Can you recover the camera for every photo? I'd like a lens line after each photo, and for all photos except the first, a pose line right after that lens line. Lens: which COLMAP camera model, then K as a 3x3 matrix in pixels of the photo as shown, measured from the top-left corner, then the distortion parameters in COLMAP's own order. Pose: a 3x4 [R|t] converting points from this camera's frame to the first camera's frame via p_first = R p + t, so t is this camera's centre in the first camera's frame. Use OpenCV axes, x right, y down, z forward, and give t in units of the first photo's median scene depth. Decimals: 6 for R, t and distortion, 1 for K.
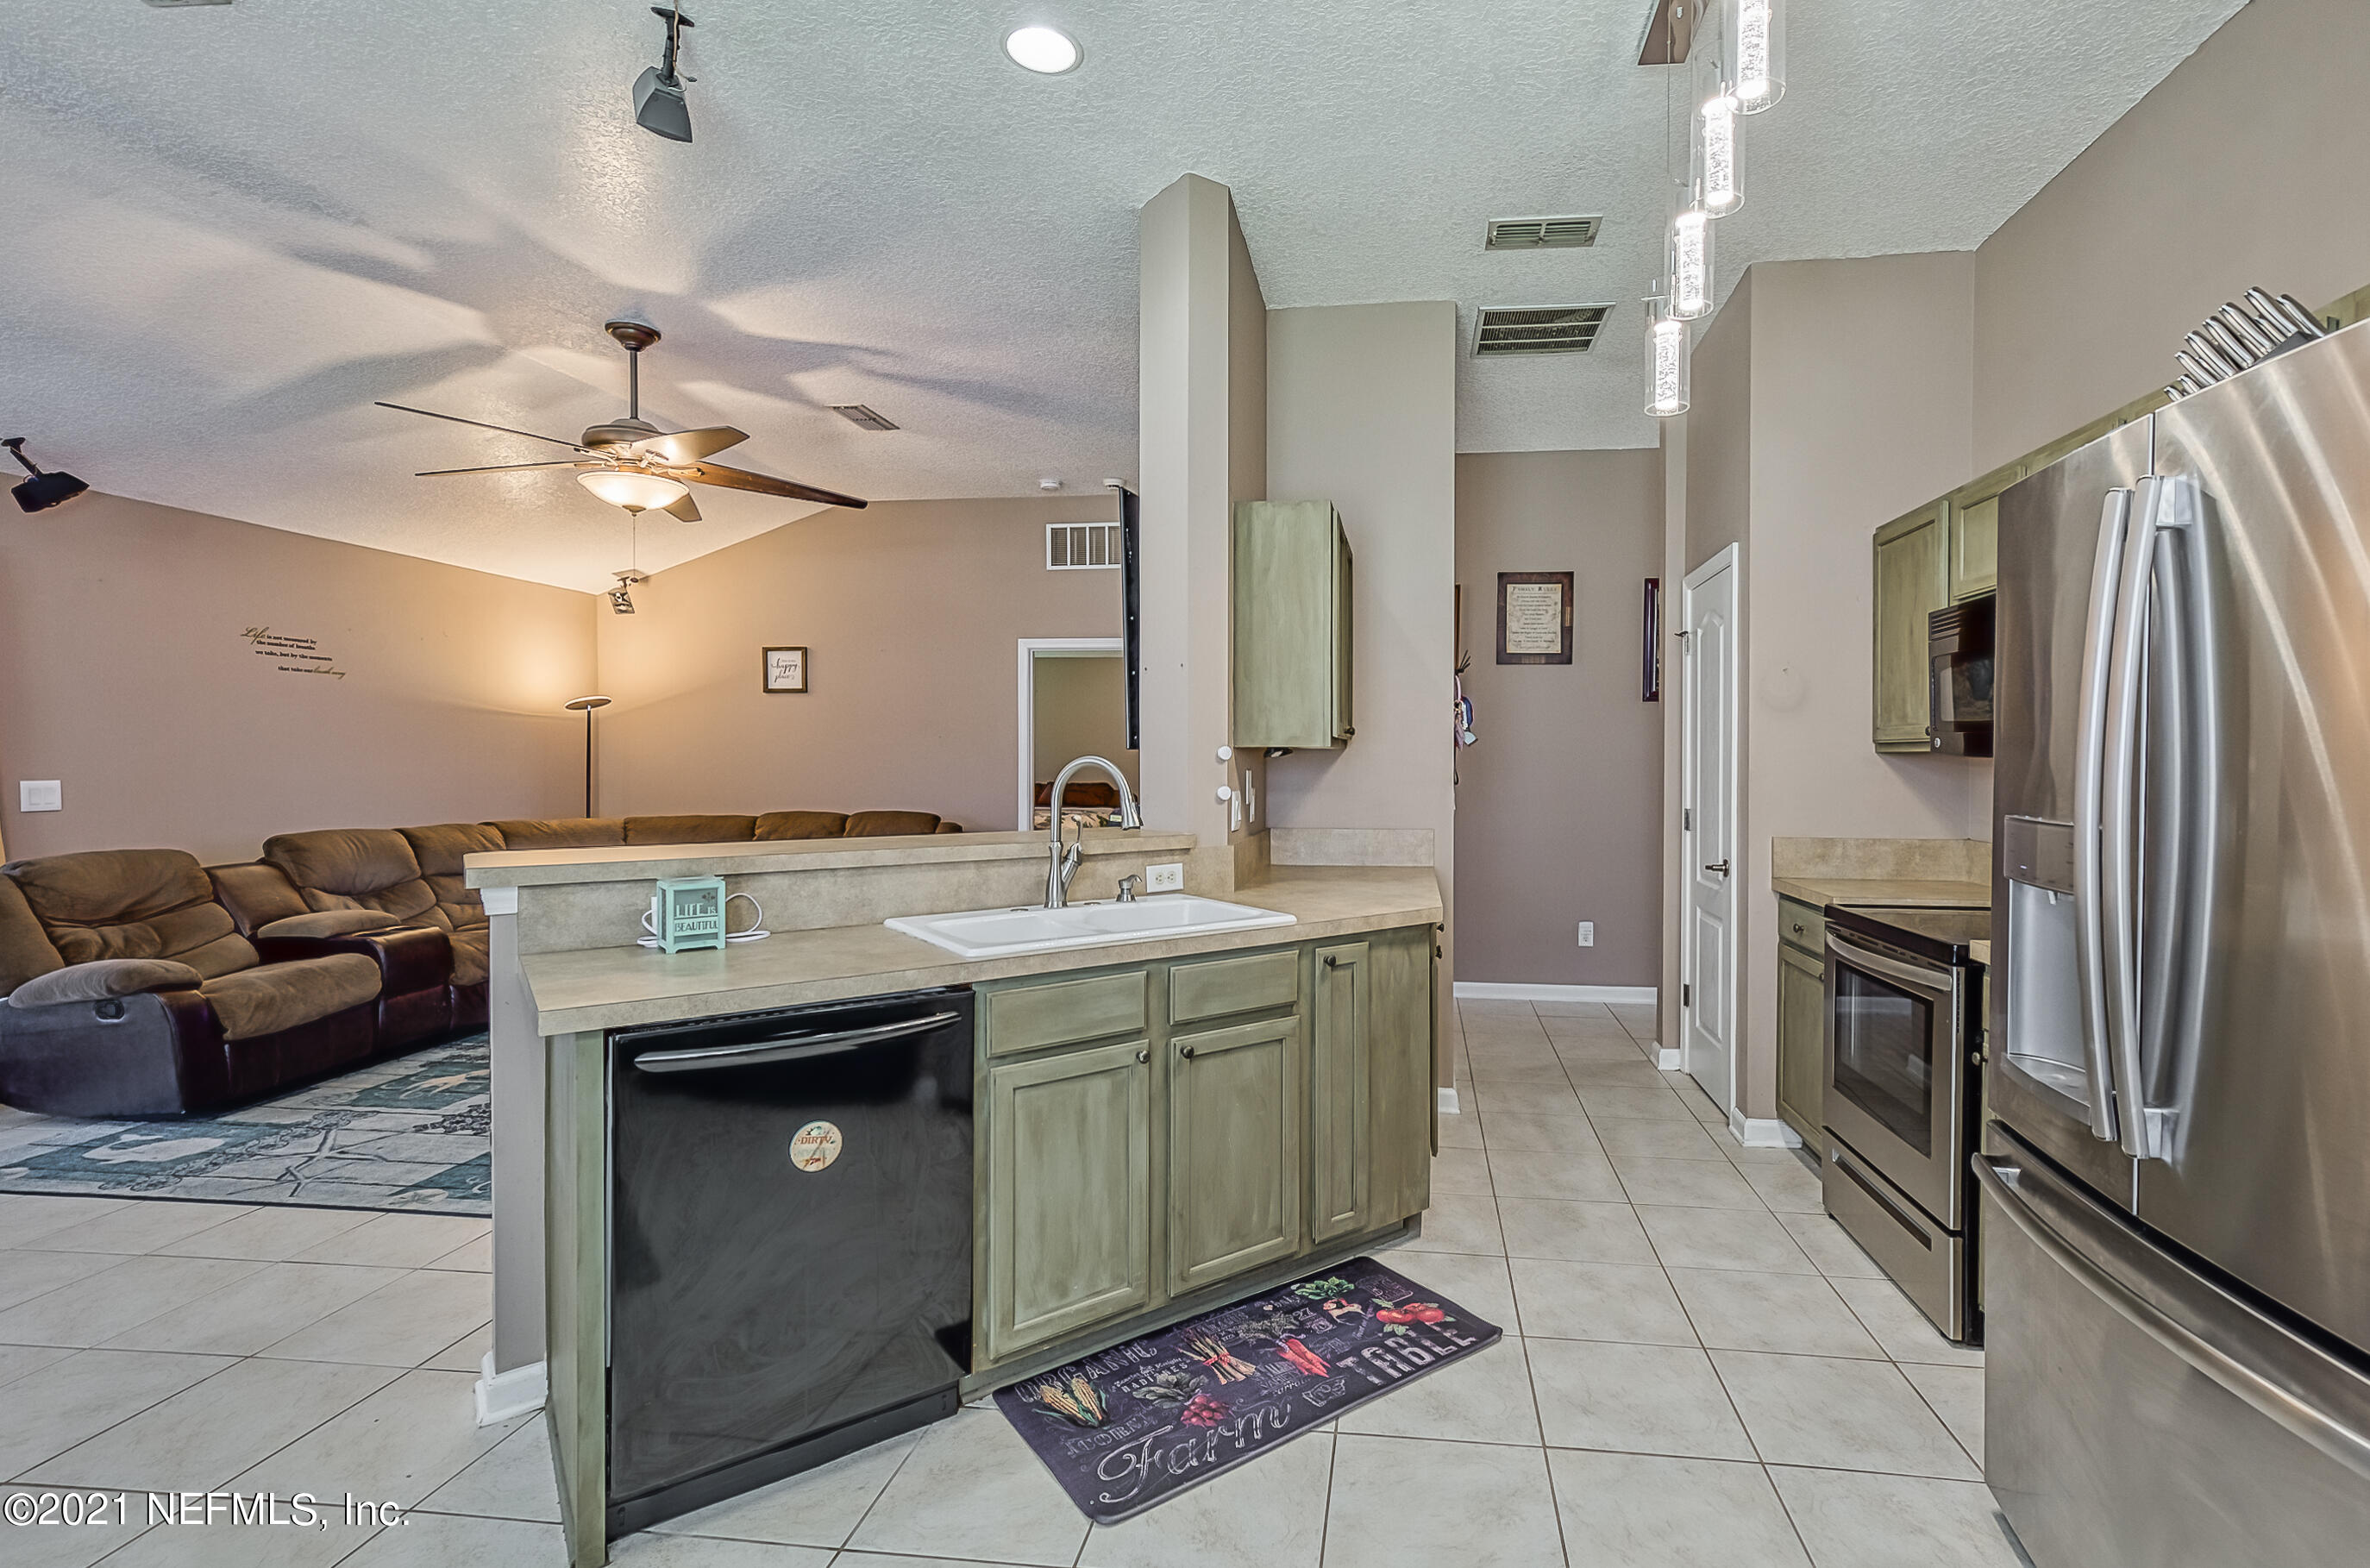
lens RADIAL K [[1078.2, 0, 1185.4], [0, 1078.2, 775.3], [0, 0, 1]] dist [-0.000007, -0.000001]
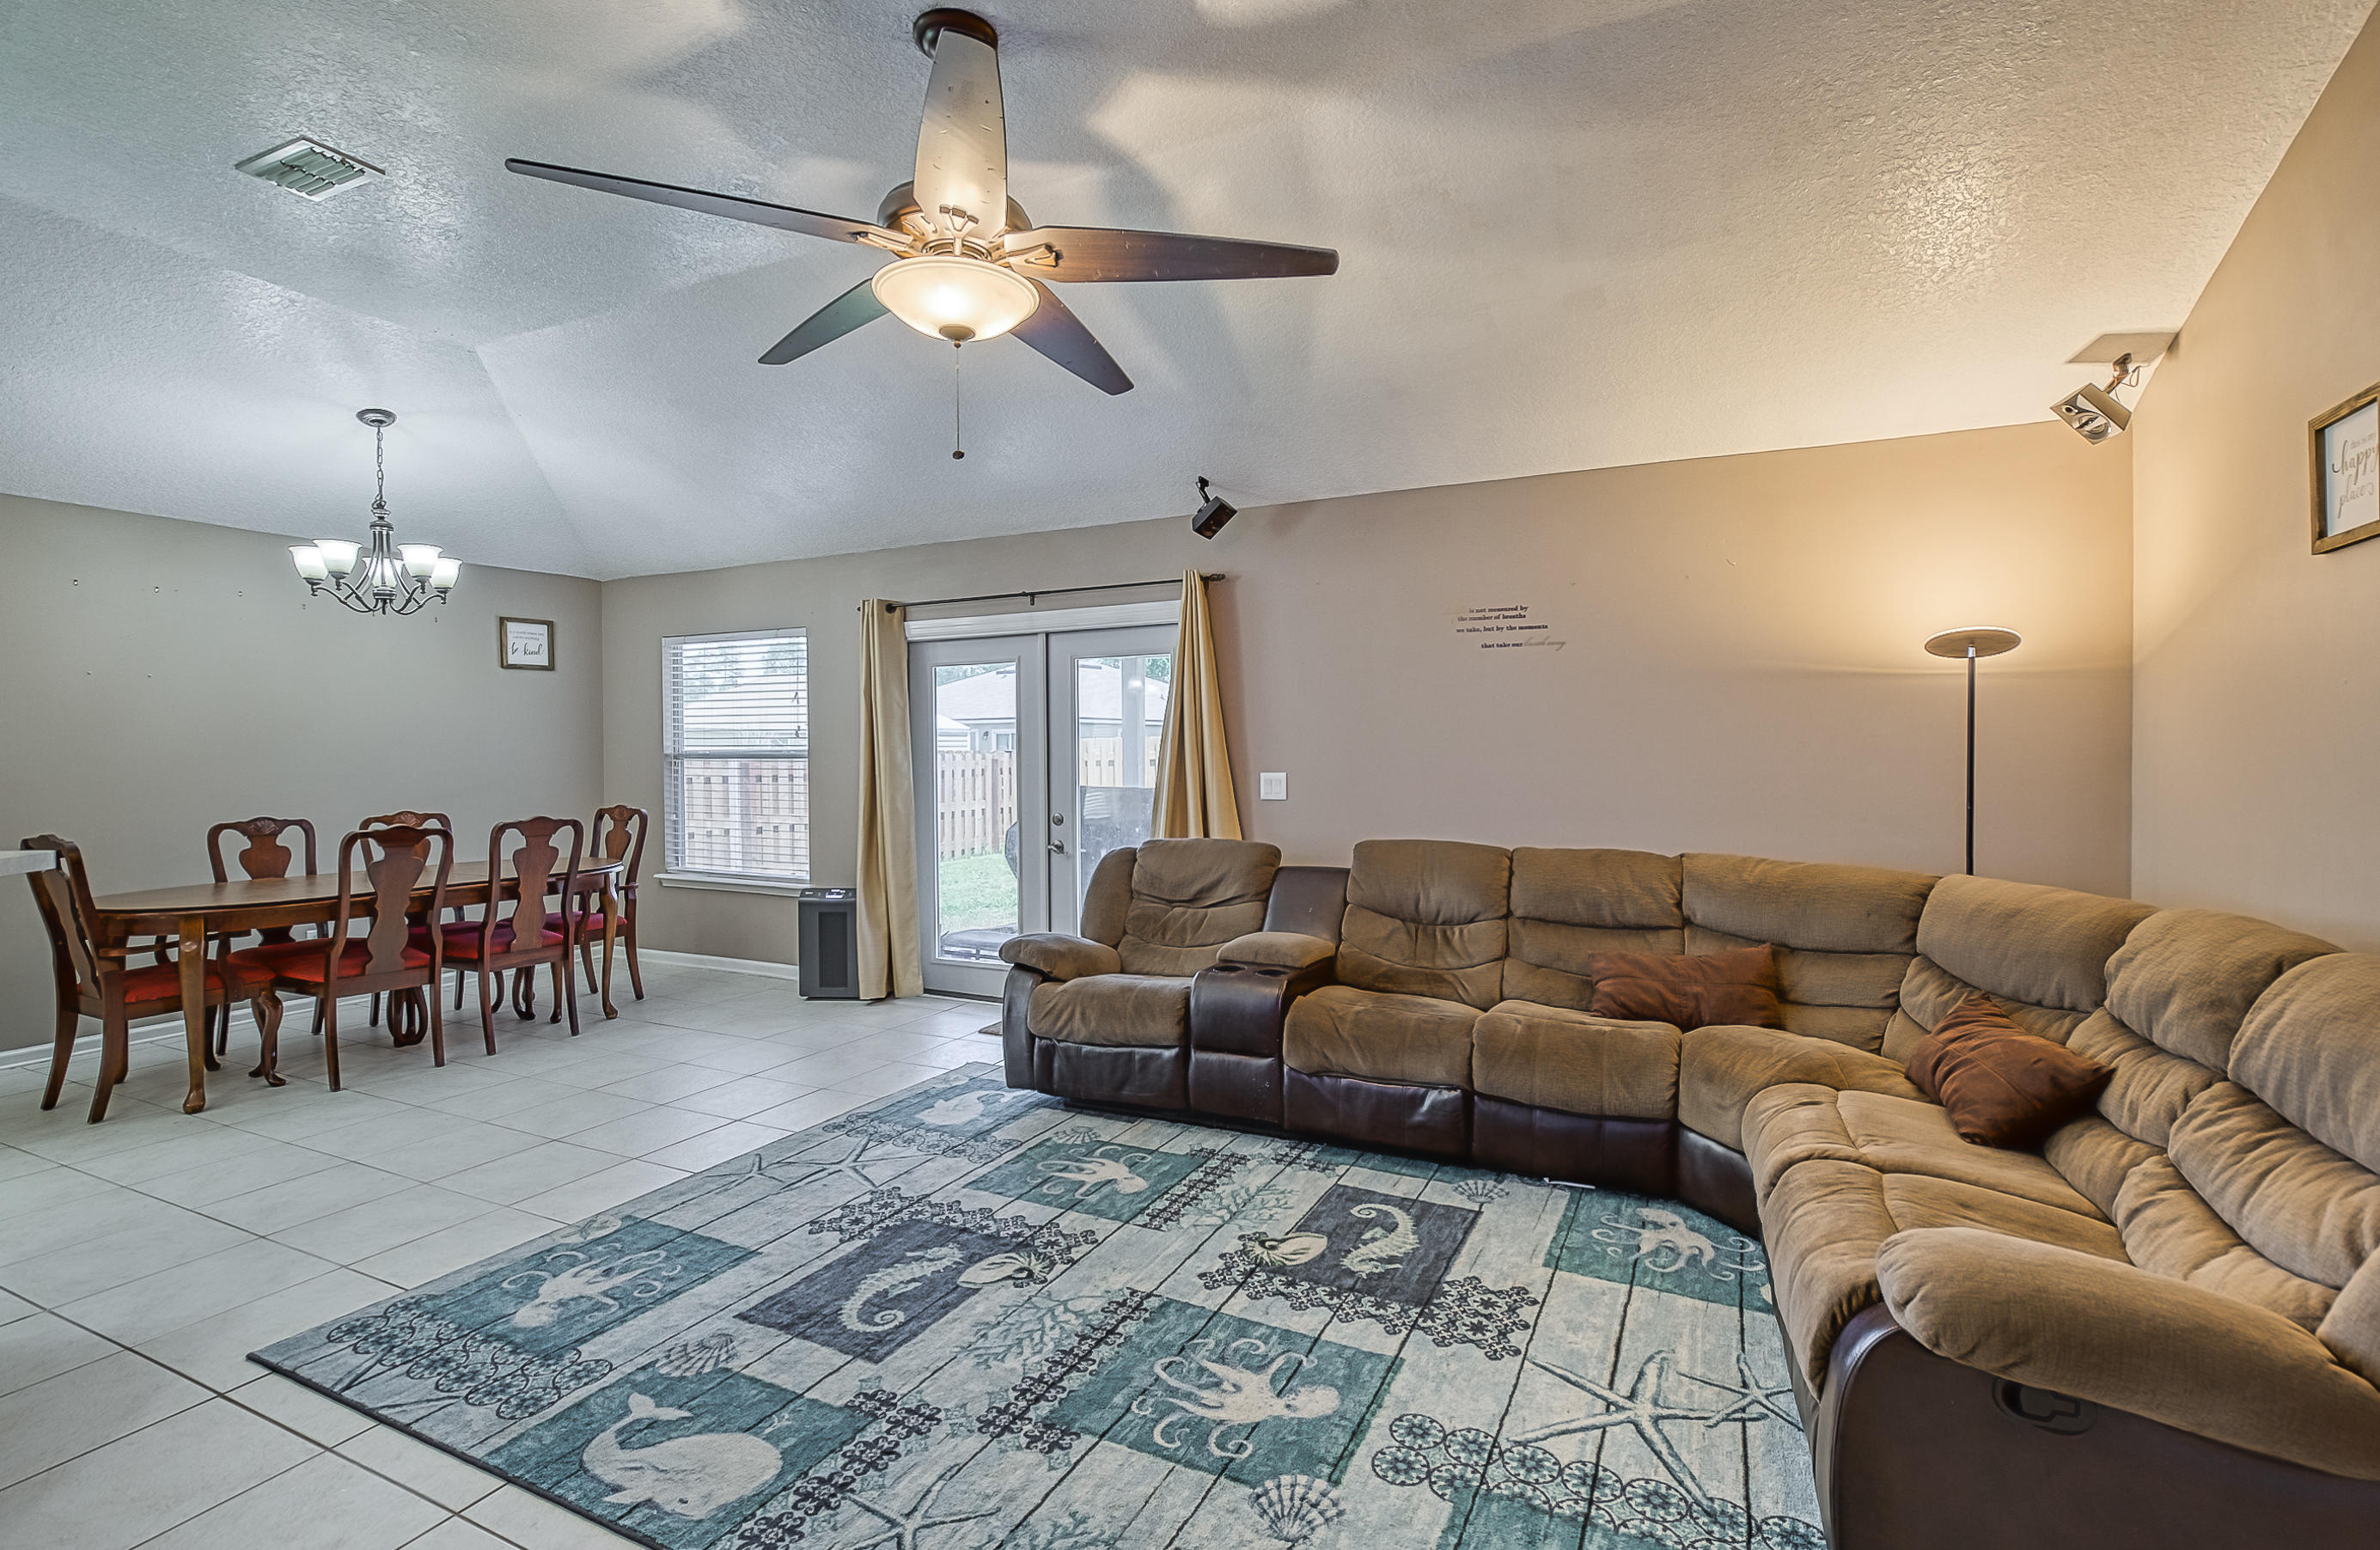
lens RADIAL K [[1063.1, 0, 1201.3], [0, 1063.1, 769.8], [0, 0, 1]] dist [0.001632, 0.000159]
pose [[-0.233704, 0.019275, -0.972117, 0.043484], [-0.008982, 0.999718, 0.021982, -0.025940], [0.972266, 0.013868, -0.233465, 1.416127]]
